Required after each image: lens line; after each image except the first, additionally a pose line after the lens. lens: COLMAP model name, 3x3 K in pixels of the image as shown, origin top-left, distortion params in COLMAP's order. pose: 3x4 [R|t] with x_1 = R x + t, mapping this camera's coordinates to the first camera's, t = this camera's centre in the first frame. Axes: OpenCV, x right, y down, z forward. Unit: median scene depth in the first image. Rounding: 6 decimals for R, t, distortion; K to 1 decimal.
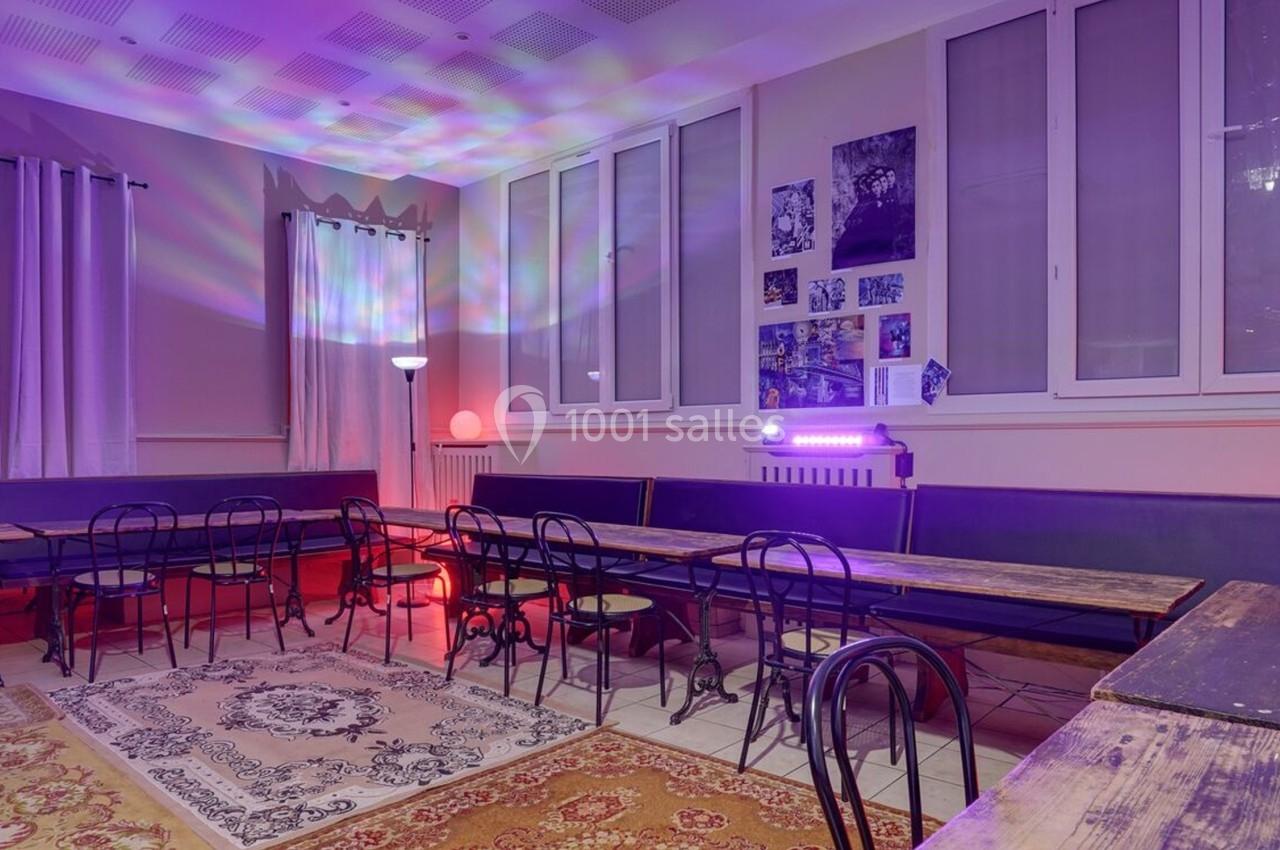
lens RADIAL K [[868.7, 0, 640.0], [0, 868.7, 425.0], [0, 0, 1]] dist [-0.043141, 0.000216]
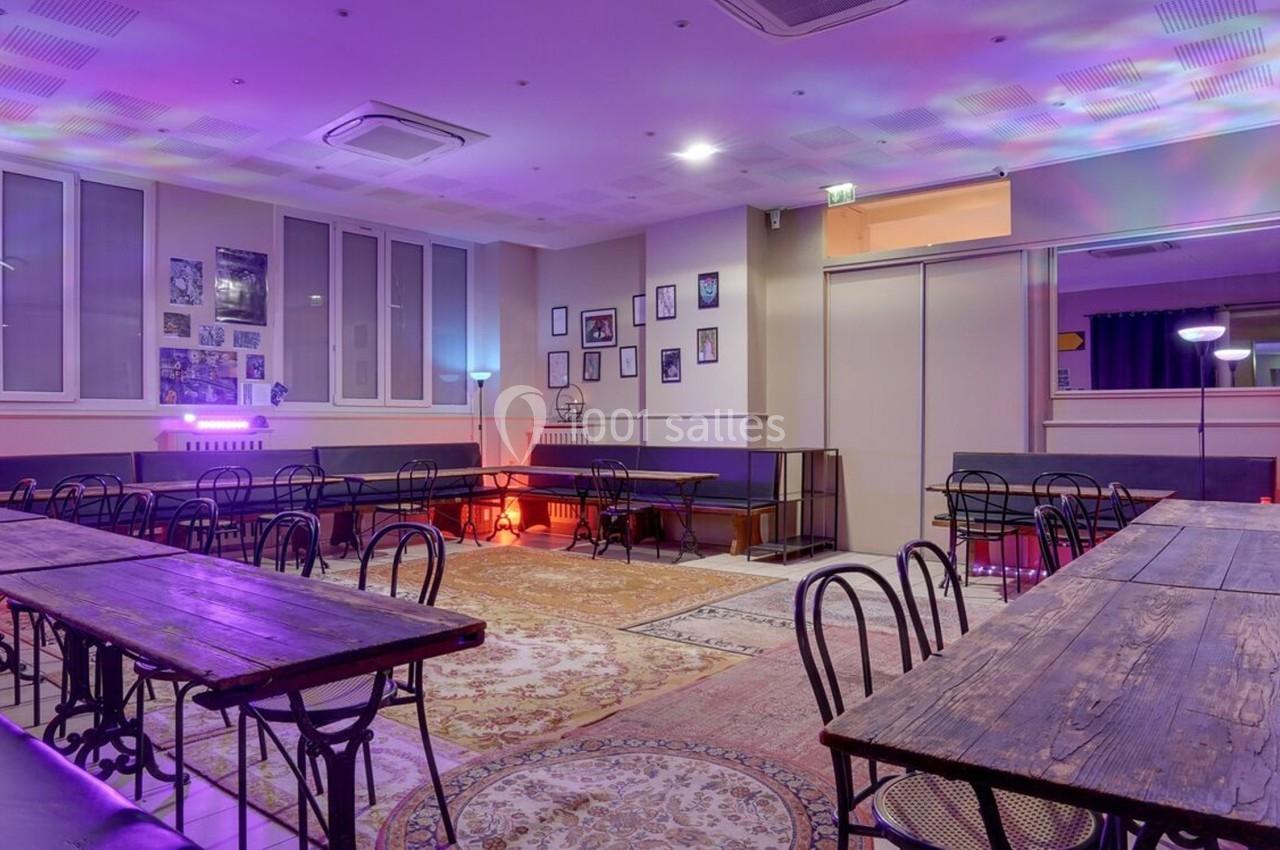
lens RADIAL K [[868.7, 0, 640.0], [0, 868.7, 425.0], [0, 0, 1]] dist [-0.043141, 0.000216]
pose [[-0.068434, -0.004657, 0.997645, -1.462250], [-0.018249, 0.999828, 0.003415, -0.002138], [-0.997489, -0.017972, -0.068507, 0.299163]]
